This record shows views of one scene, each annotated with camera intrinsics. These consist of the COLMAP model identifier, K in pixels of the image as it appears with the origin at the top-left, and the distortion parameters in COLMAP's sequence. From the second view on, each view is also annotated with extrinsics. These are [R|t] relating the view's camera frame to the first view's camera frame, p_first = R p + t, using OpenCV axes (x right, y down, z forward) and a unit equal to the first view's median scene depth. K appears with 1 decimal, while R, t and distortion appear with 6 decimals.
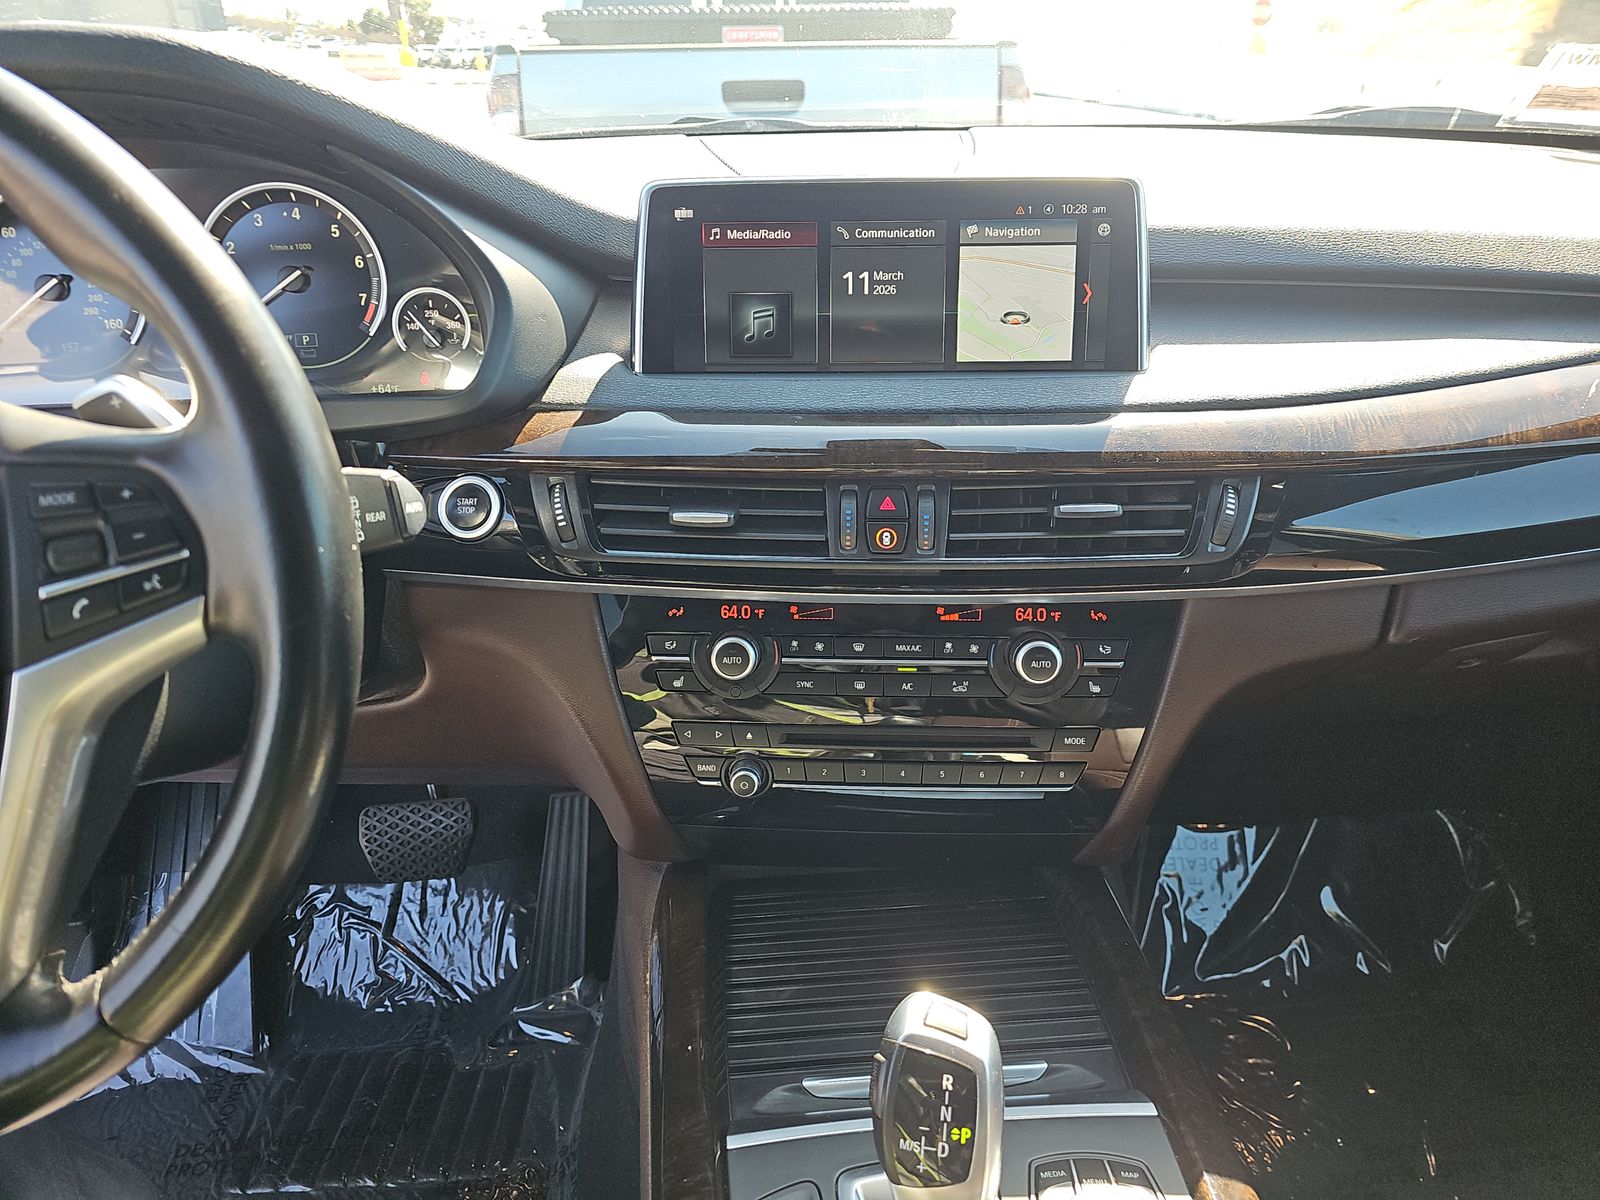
lens RADIAL K [[1077.8, 0, 804.7], [0, 1077.8, 595.6], [0, 0, 1]] dist [0.032902, -0.039824]
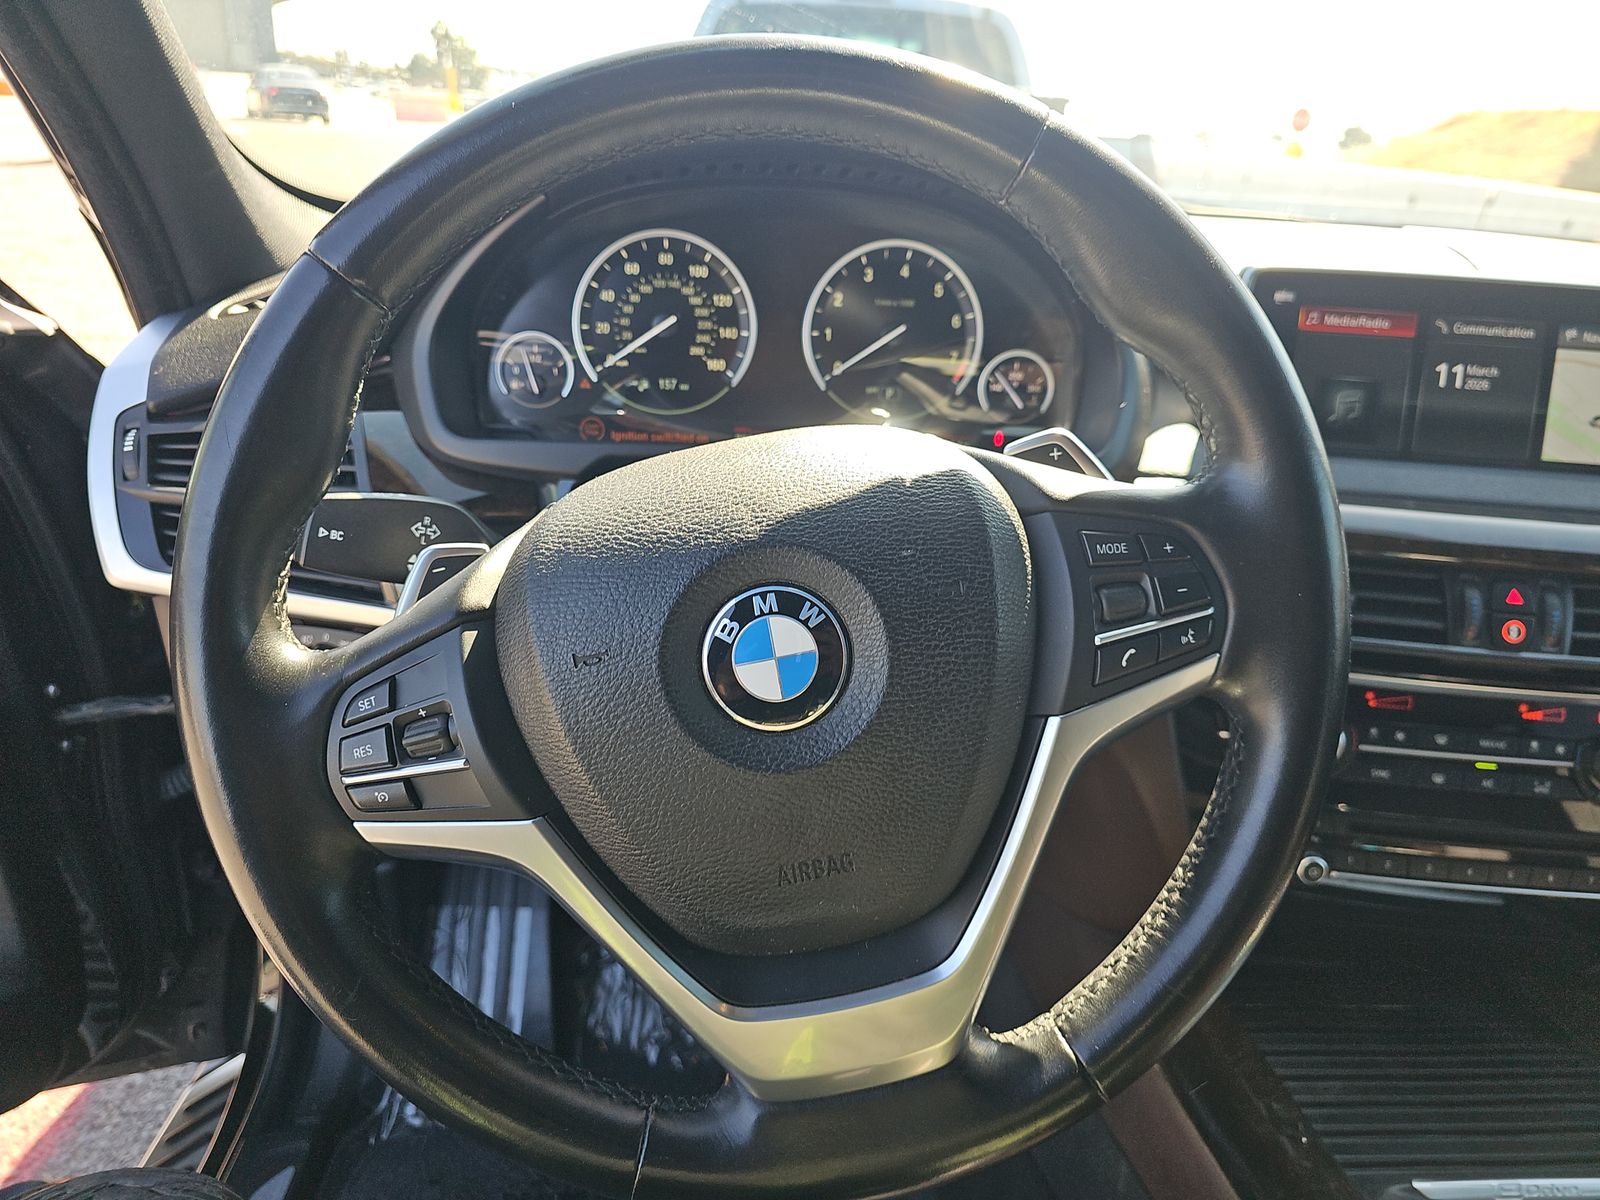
lens RADIAL K [[1077.8, 0, 804.7], [0, 1077.8, 595.6], [0, 0, 1]] dist [0.032902, -0.039824]
pose [[0.997273, 0.073692, -0.003909, -0.538218], [-0.073794, 0.995579, -0.058108, 0.019222], [-0.000391, 0.058238, 0.998303, -0.001781]]
